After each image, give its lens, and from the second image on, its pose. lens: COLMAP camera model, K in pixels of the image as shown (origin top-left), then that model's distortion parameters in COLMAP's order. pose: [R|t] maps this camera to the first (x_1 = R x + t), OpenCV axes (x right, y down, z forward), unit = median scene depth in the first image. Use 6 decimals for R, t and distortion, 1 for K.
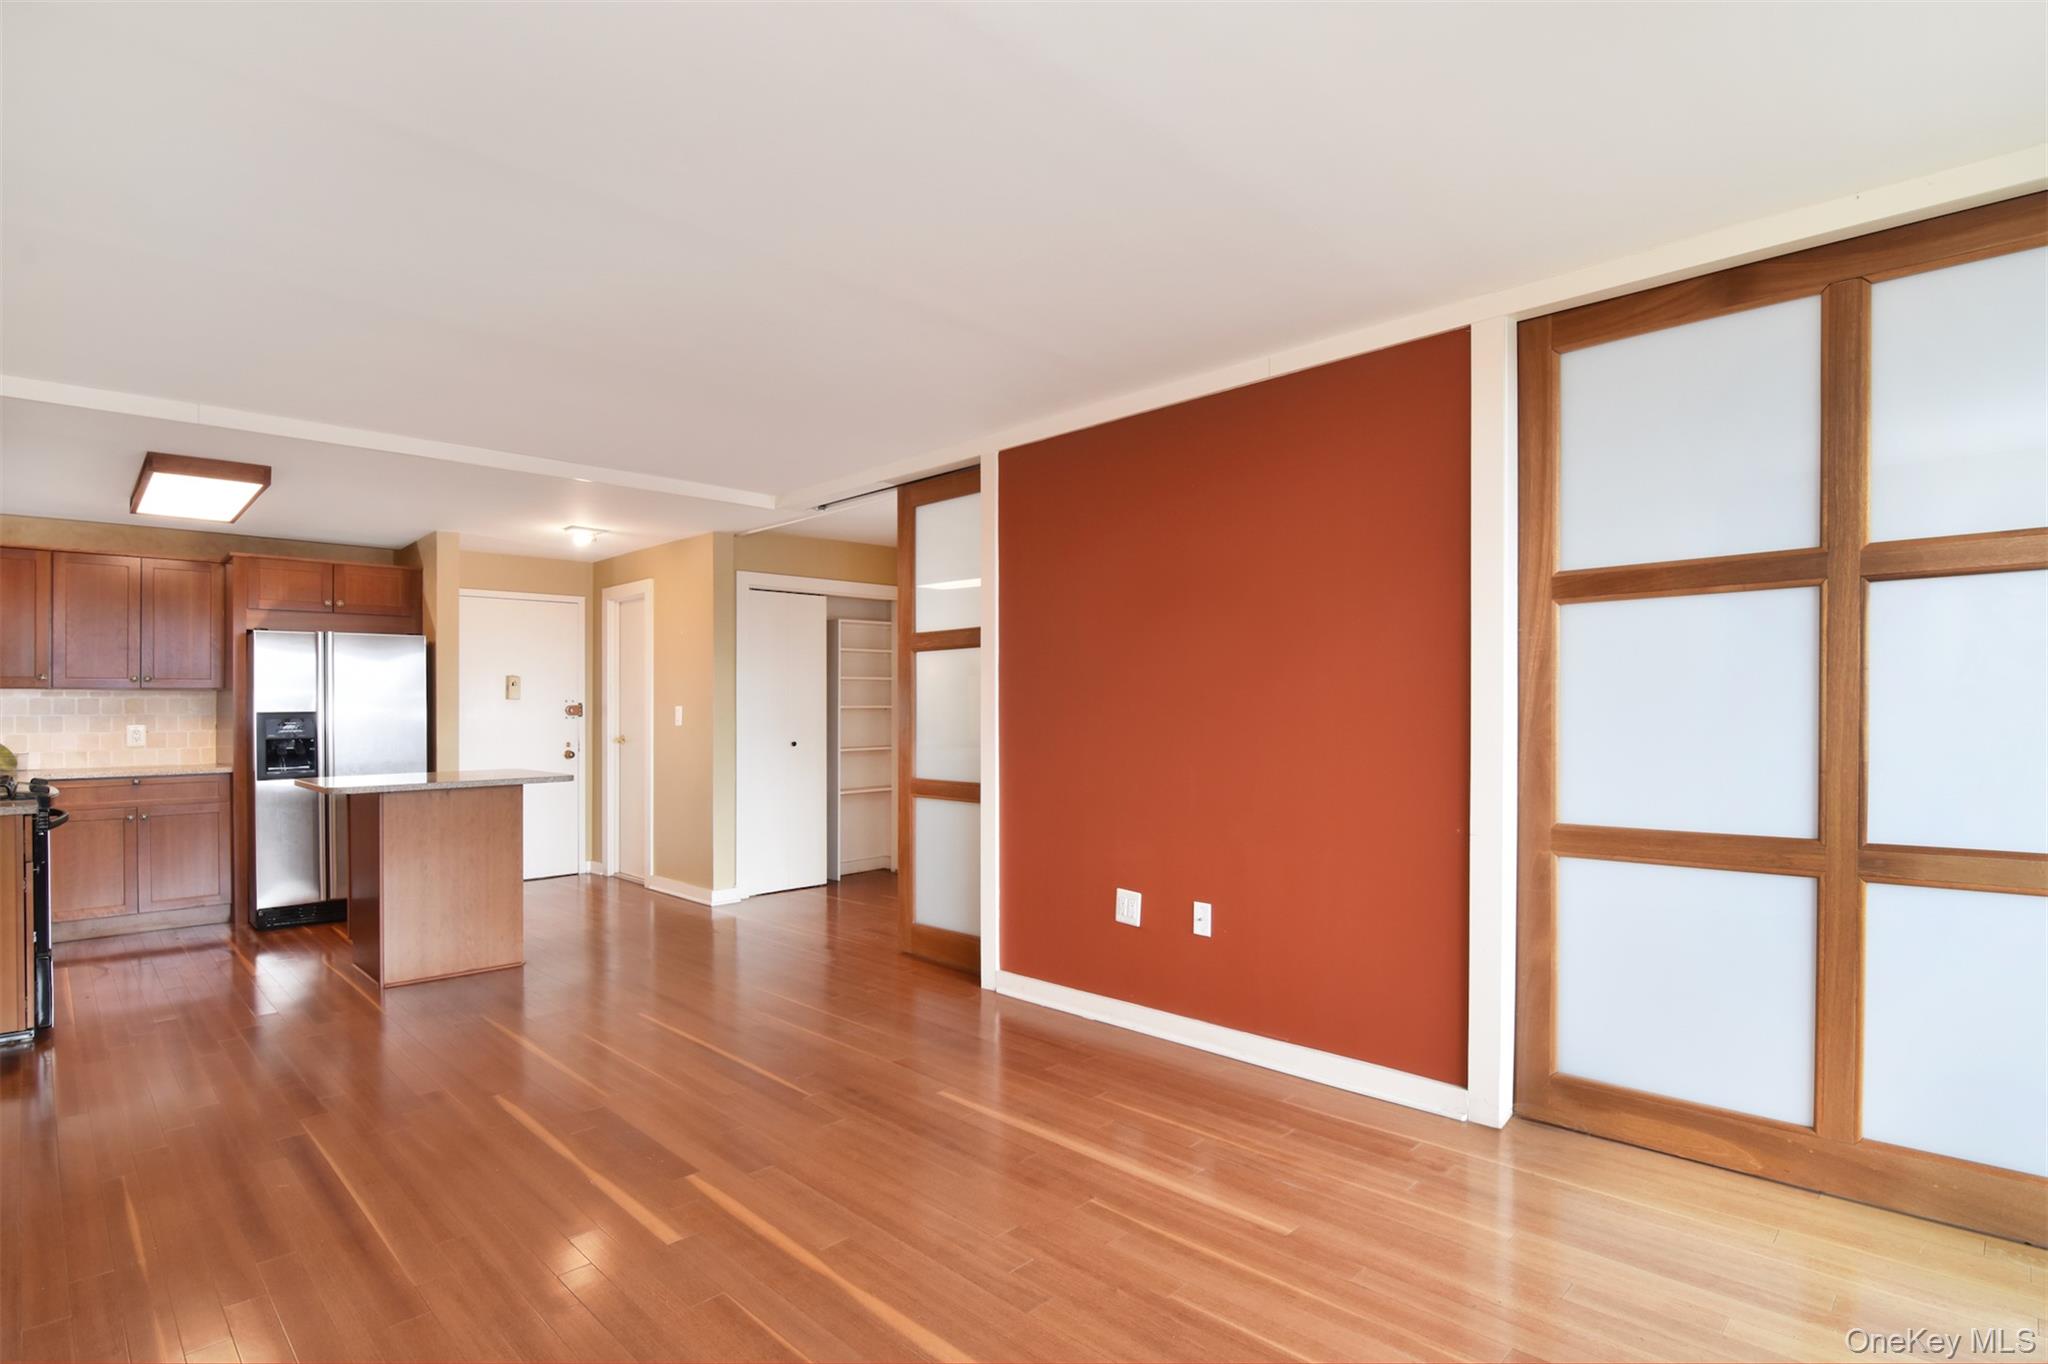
lens RADIAL K [[986.6, 0, 1027.1], [0, 986.6, 689.9], [0, 0, 1]] dist [-0.000438, -0.014798]
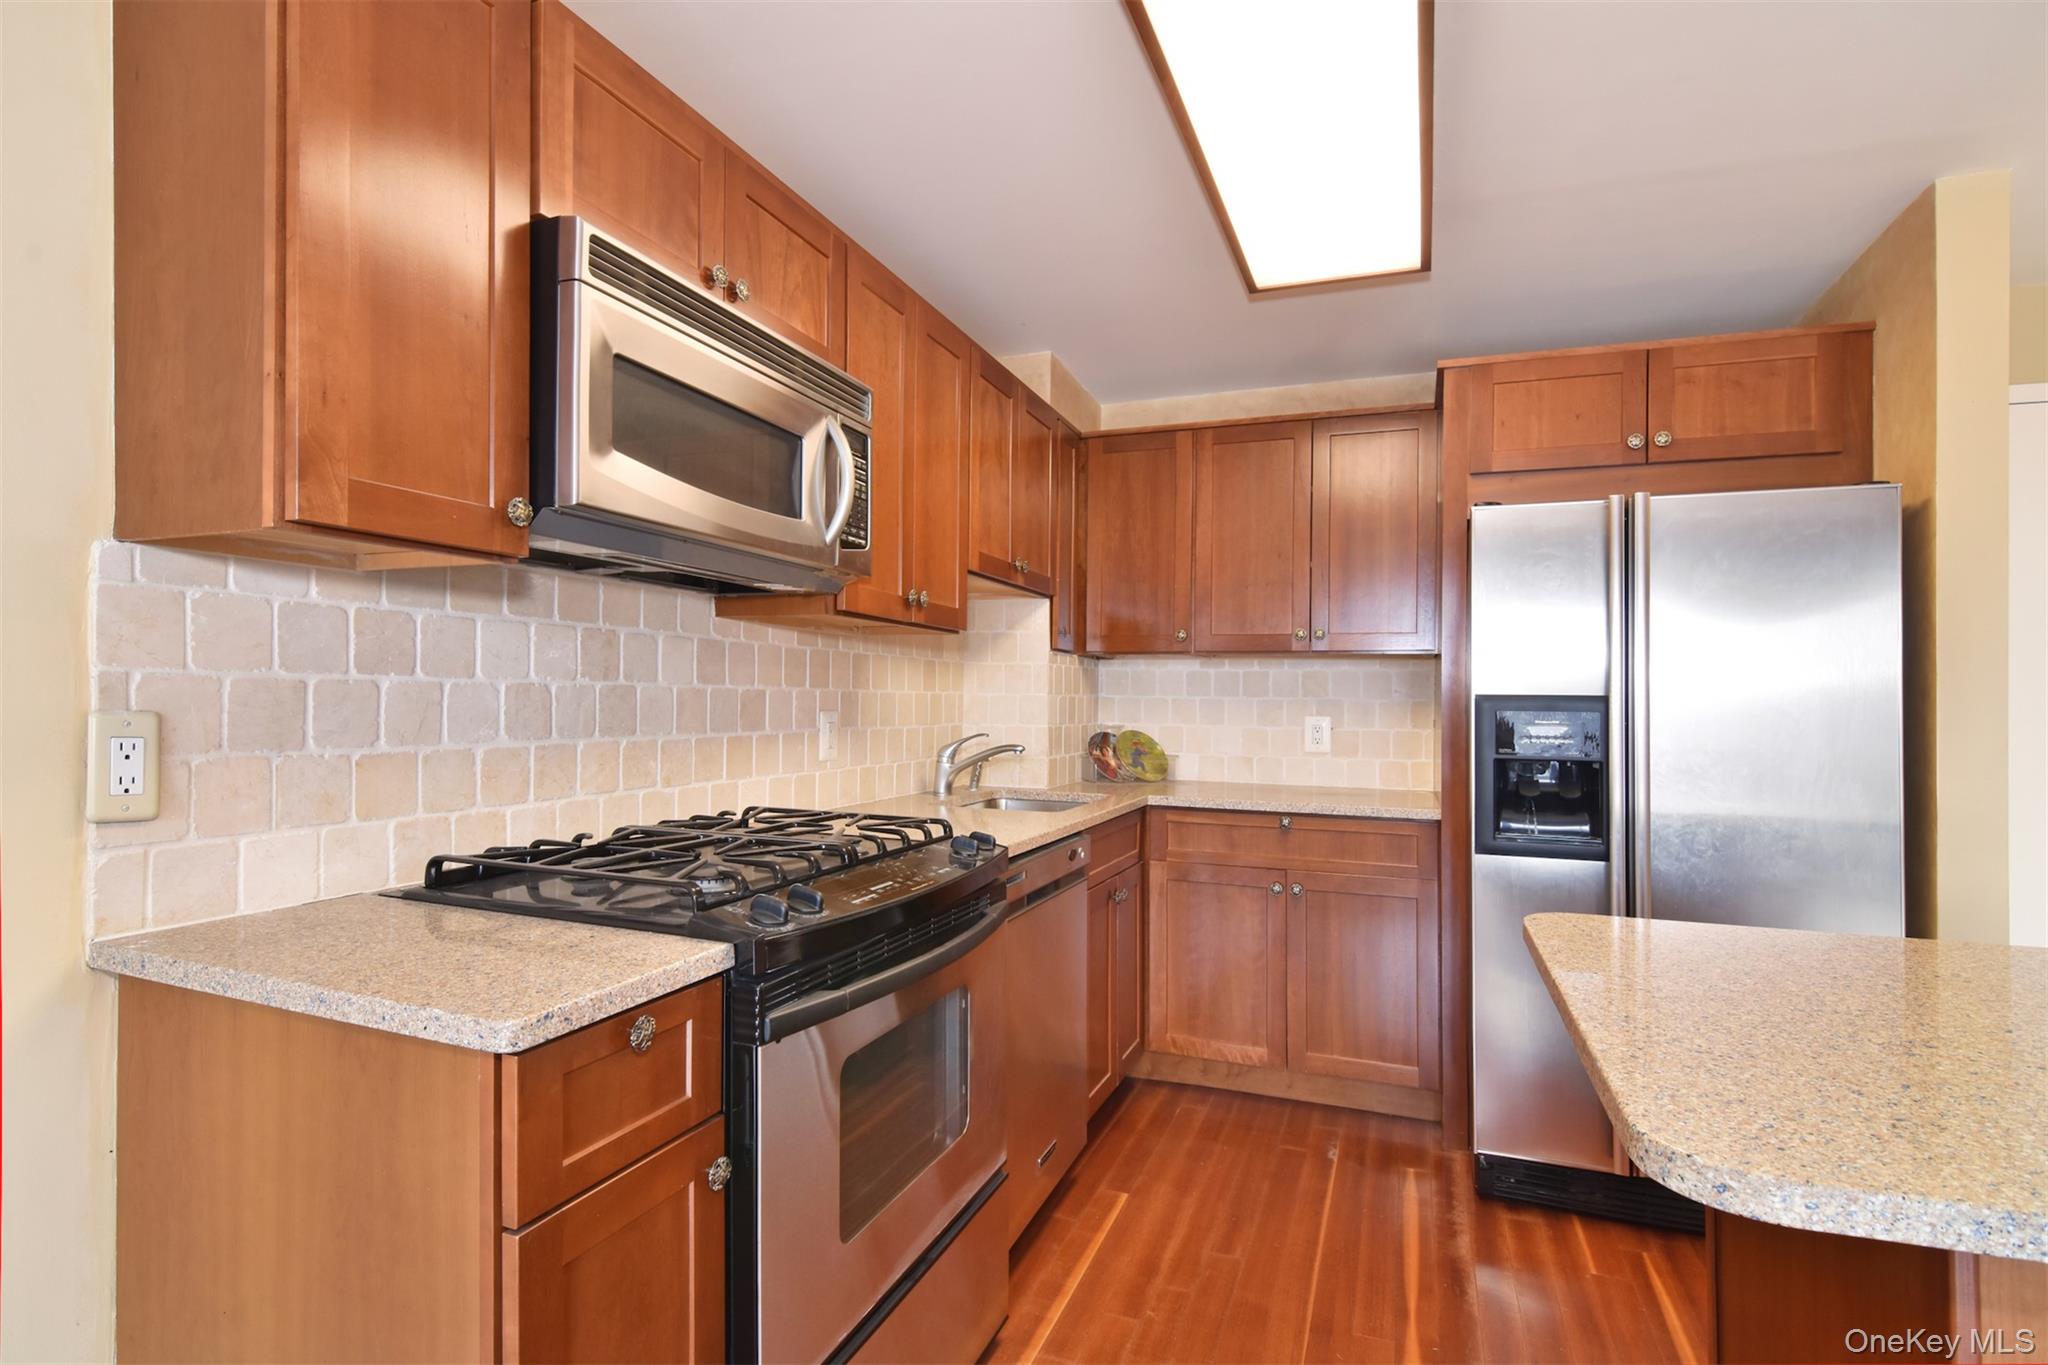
lens RADIAL K [[986.6, 0, 1027.1], [0, 986.6, 690.4], [0, 0, 1]] dist [-0.000438, -0.014798]
pose [[0.392057, 0.004223, -0.919931, -0.533844], [-0.000518, 0.999990, 0.004370, 0.021604], [0.919941, -0.001237, 0.392055, 0.747054]]
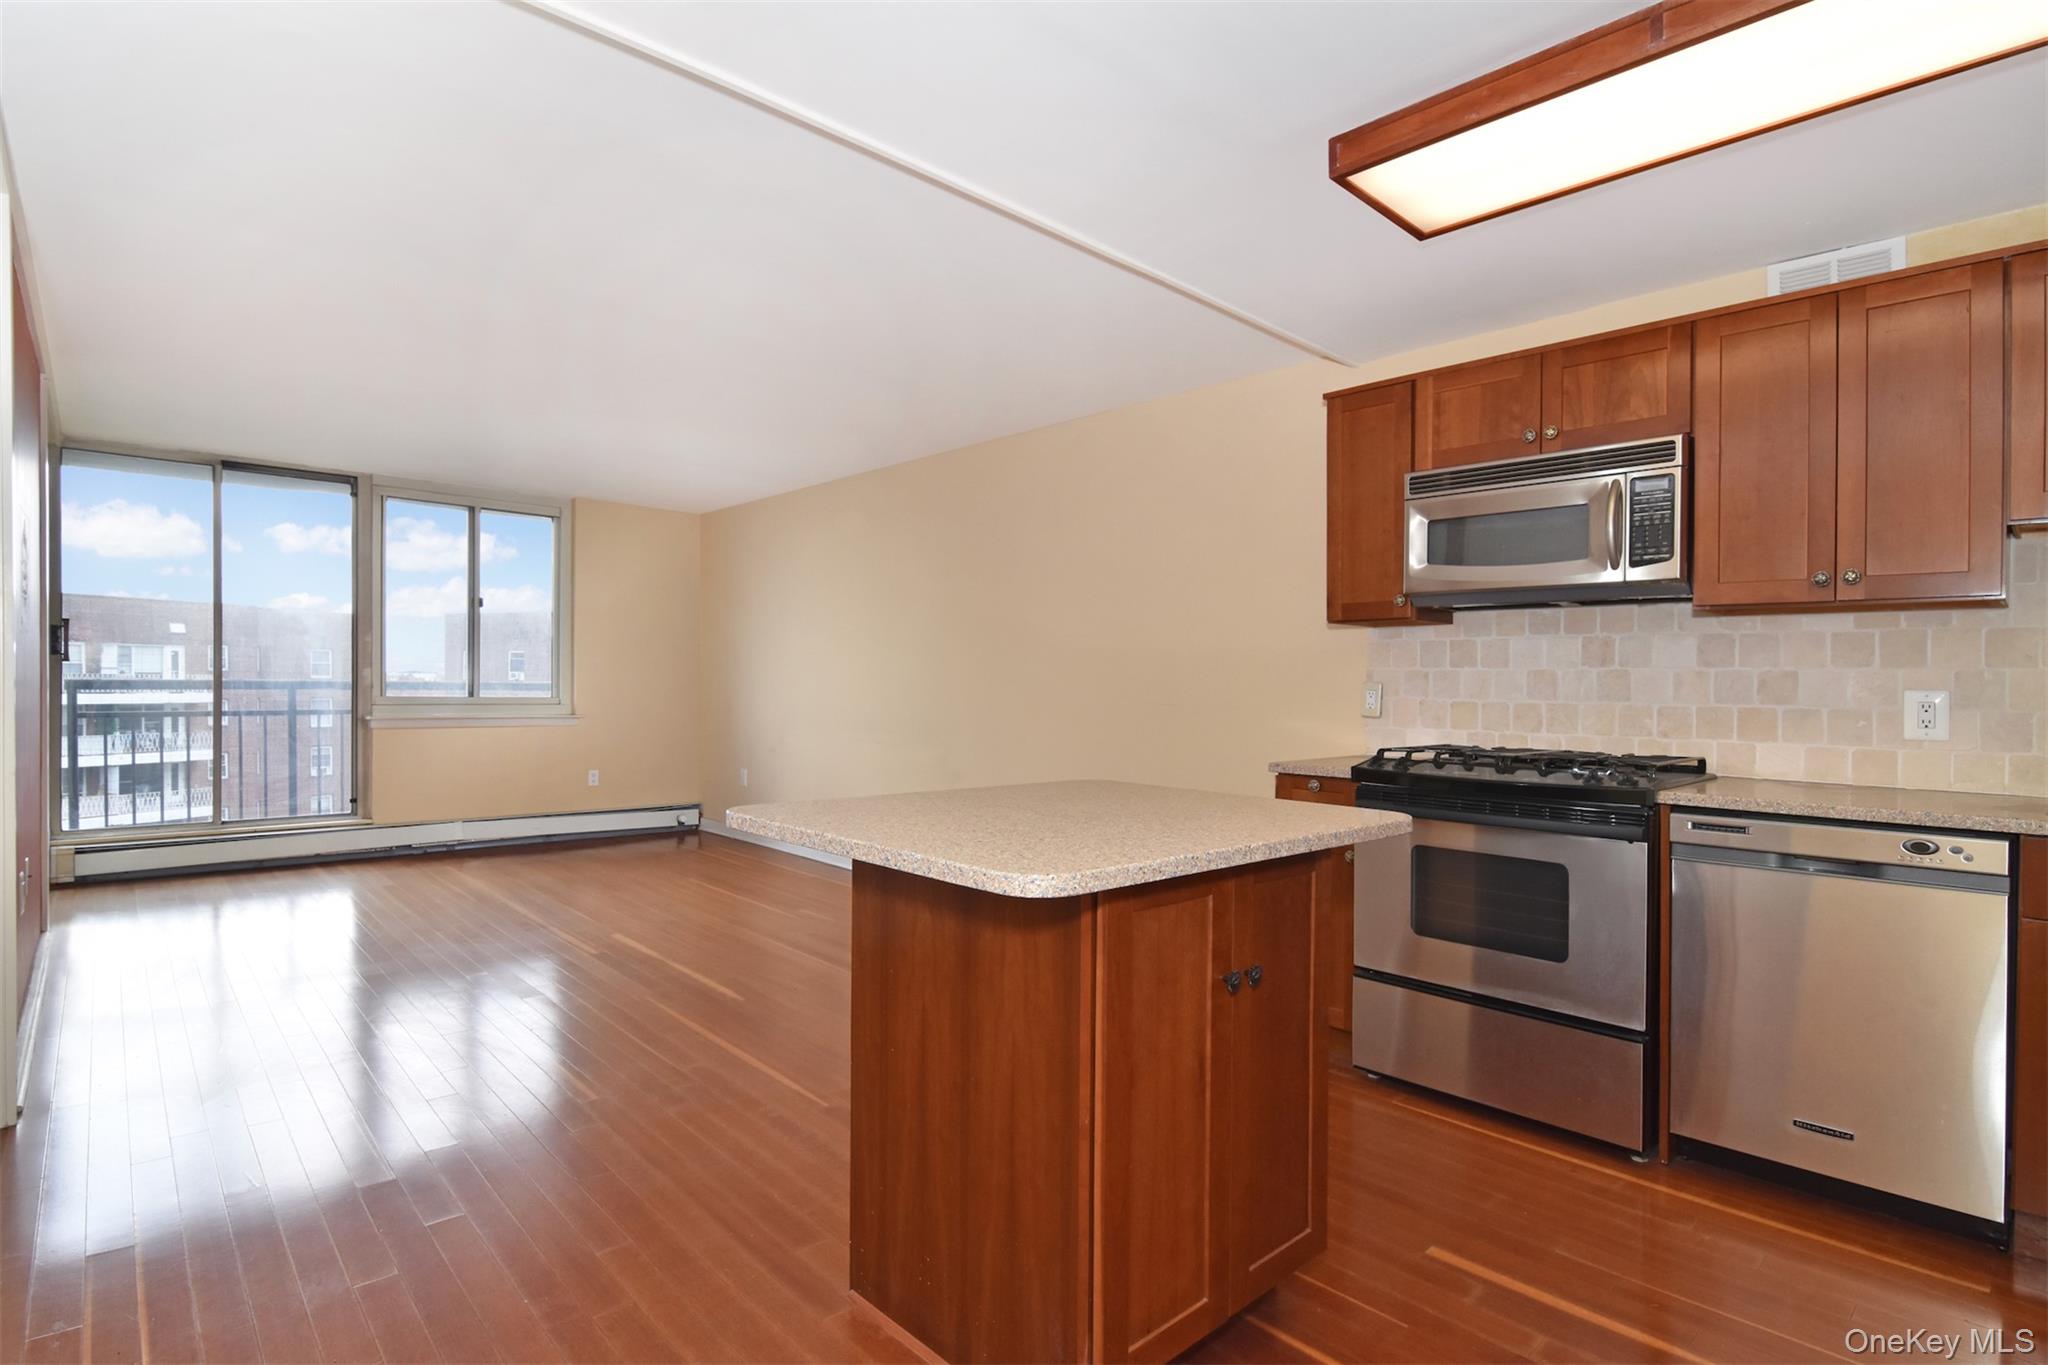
lens RADIAL K [[986.6, 0, 1027.1], [0, 986.6, 690.4], [0, 0, 1]] dist [-0.000438, -0.014798]
pose [[-0.998501, -0.007133, 0.054265, -0.617190], [-0.007698, 0.999918, -0.010218, 0.044374], [-0.054188, -0.010620, -0.998474, 1.407570]]
